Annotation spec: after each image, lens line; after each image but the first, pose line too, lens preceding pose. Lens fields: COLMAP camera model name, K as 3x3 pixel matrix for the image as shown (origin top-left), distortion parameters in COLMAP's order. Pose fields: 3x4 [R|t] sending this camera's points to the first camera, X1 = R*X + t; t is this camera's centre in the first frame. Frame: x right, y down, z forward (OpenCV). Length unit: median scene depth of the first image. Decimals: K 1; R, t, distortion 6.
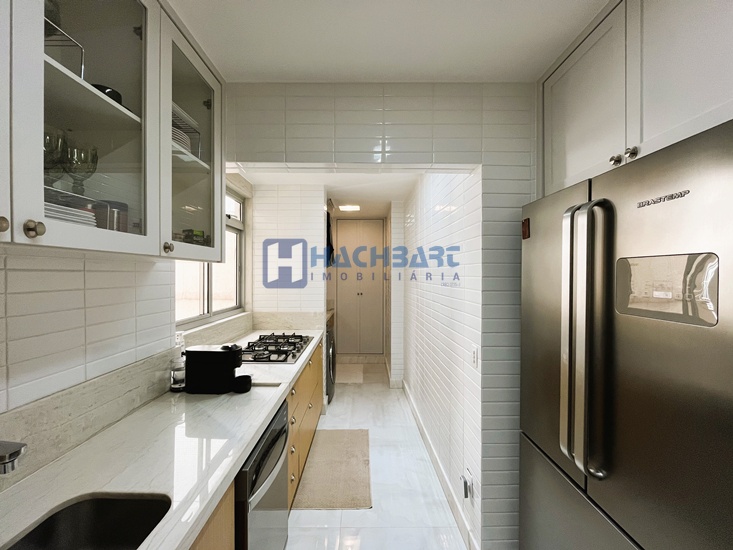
lens RADIAL K [[296.9, 0, 365.0], [0, 296.9, 275.2], [0, 0, 1]] dist [-0.007325, 0.000001]
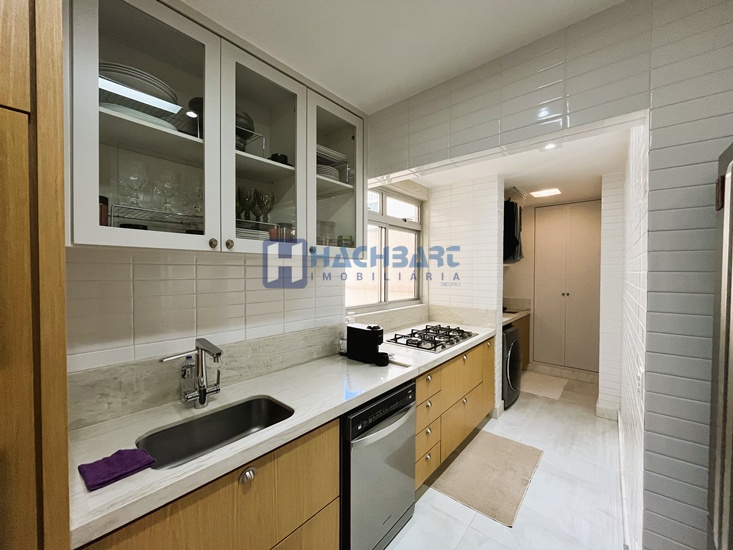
lens RADIAL K [[296.9, 0, 365.0], [0, 296.9, 275.2], [0, 0, 1]] dist [-0.007325, 0.000001]
pose [[0.752158, 0.008882, -0.658923, 0.234608], [-0.002807, 0.999943, 0.010274, 0.007588], [0.658977, -0.005879, 0.752140, 0.029128]]
